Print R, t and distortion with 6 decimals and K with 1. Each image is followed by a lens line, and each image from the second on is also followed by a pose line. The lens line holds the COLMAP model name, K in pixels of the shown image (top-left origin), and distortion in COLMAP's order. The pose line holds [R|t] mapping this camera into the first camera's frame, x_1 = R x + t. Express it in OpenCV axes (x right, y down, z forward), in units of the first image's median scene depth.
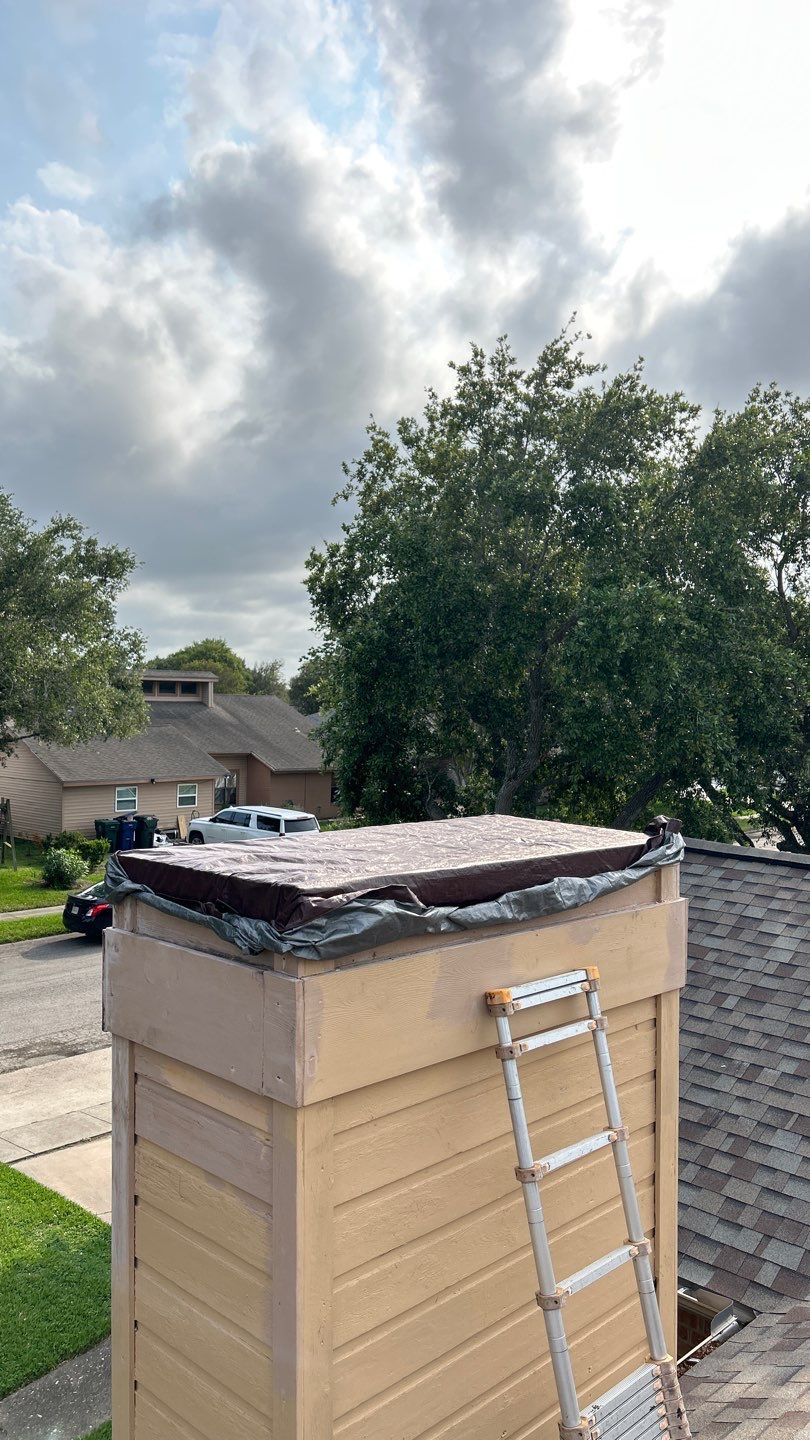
lens RADIAL K [[1080.6, 0, 401.1], [0, 1080.6, 728.3], [0, 0, 1]] dist [0.016518, -0.006187]
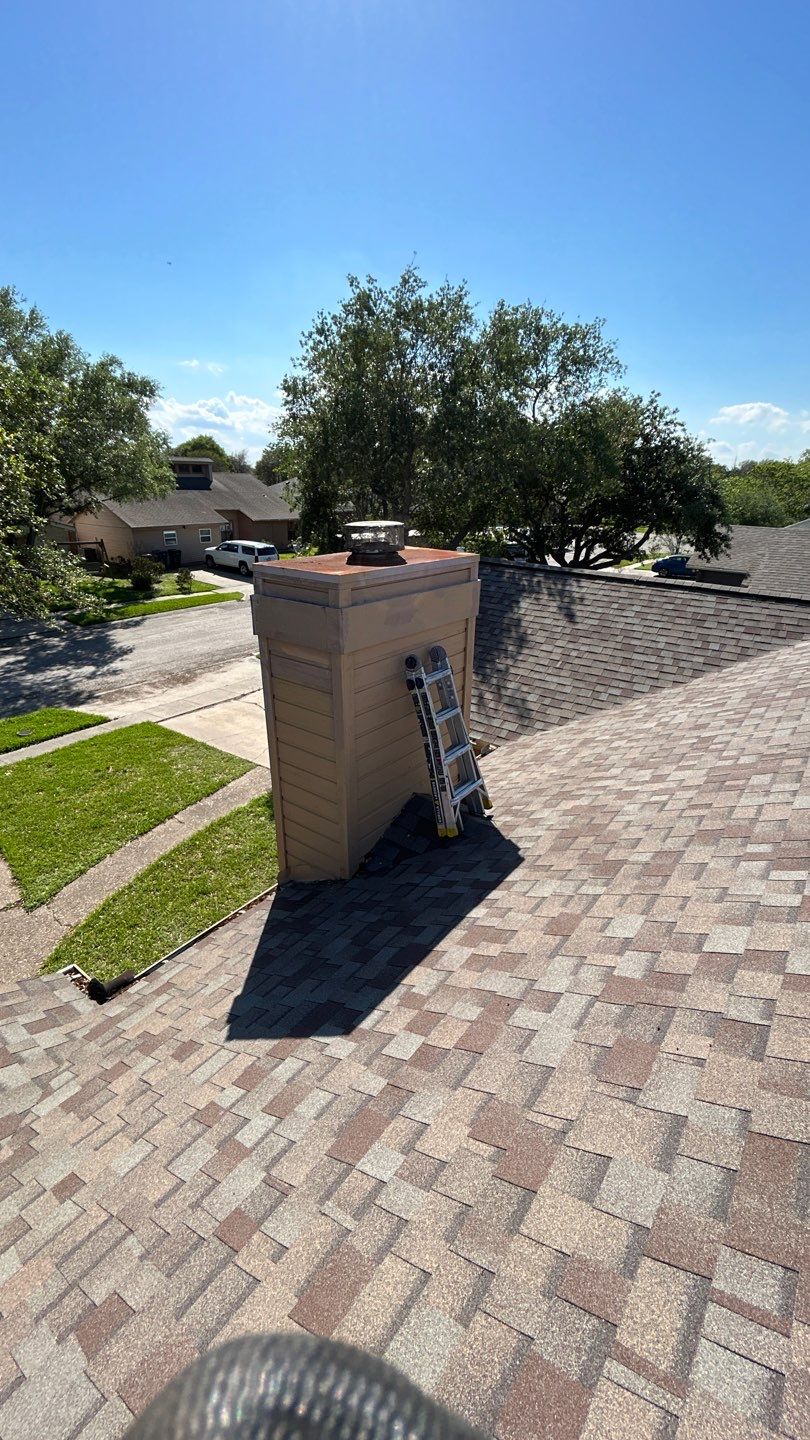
lens RADIAL K [[597.3, 0, 402.9], [0, 597.3, 711.6], [0, 0, 1]] dist [0.000393, 0.000105]
pose [[0.990980, -0.045333, 0.126112, -0.020526], [-0.001135, 0.938173, 0.346164, -0.006587], [-0.134007, -0.343184, 0.929659, -0.062374]]
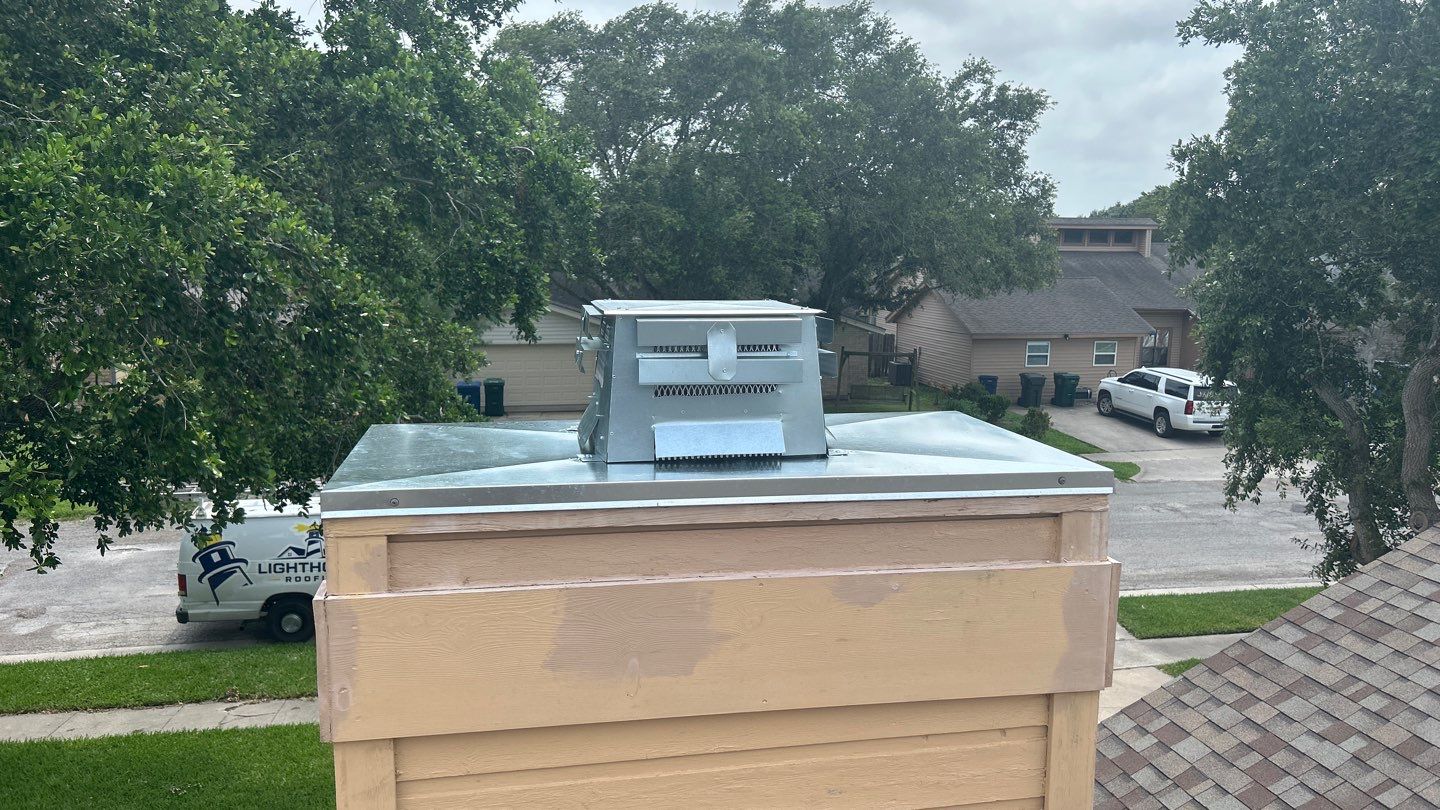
lens RADIAL K [[1090.5, 0, 714.8], [0, 1090.5, 413.6], [0, 0, 1]] dist [0.028421, -0.010155]
pose [[0.834844, 0.078718, -0.544829, 0.057490], [-0.010974, 0.991906, 0.126497, -0.003544], [0.550377, -0.099626, 0.828951, 0.038816]]
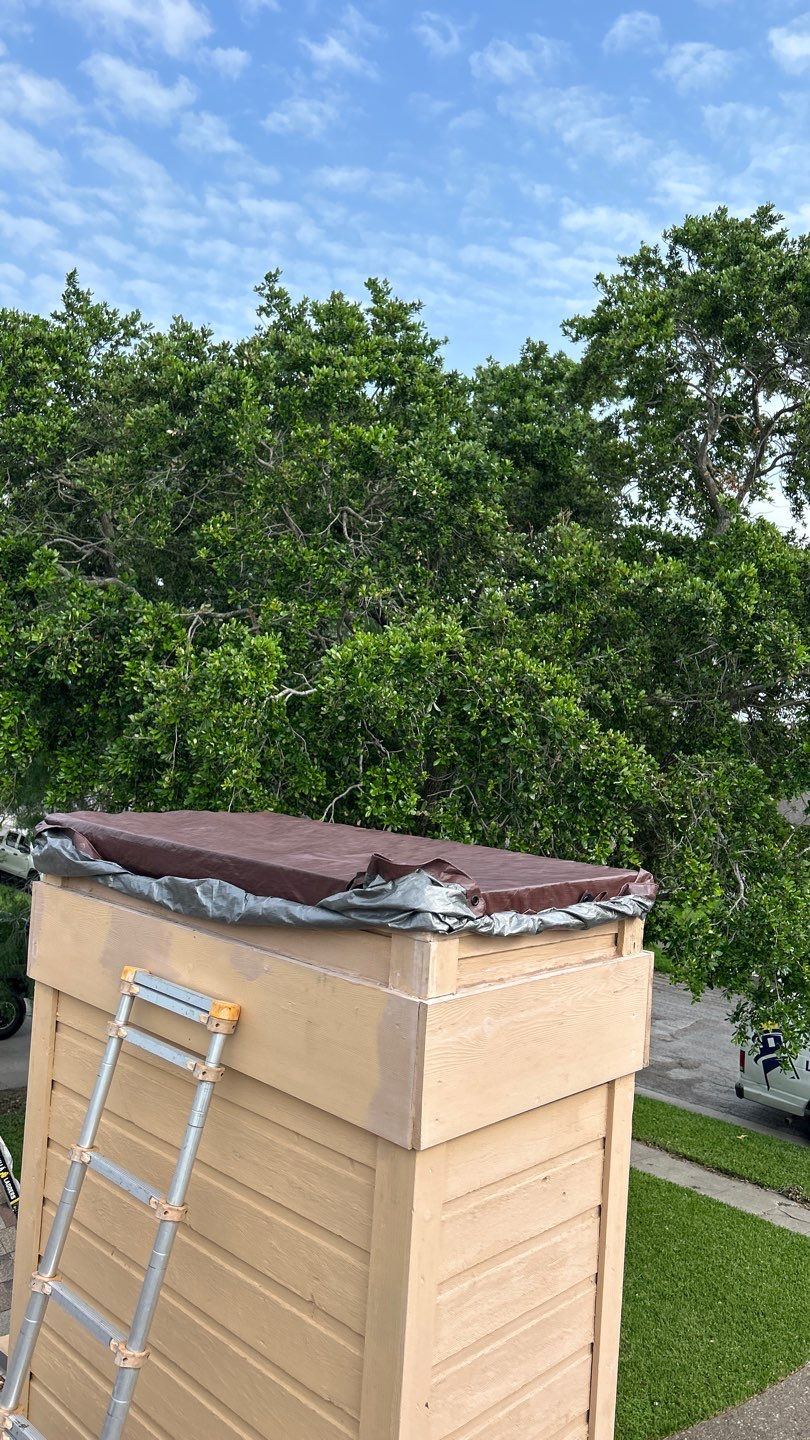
lens RADIAL K [[1090.5, 0, 405.0], [0, 1090.5, 720.0], [0, 0, 1]] dist [0.028421, -0.010155]
pose [[0.011411, -0.015815, -0.999810, 0.138861], [-0.080393, 0.996624, -0.016682, -0.000498], [0.996698, 0.080568, 0.010101, 0.168919]]
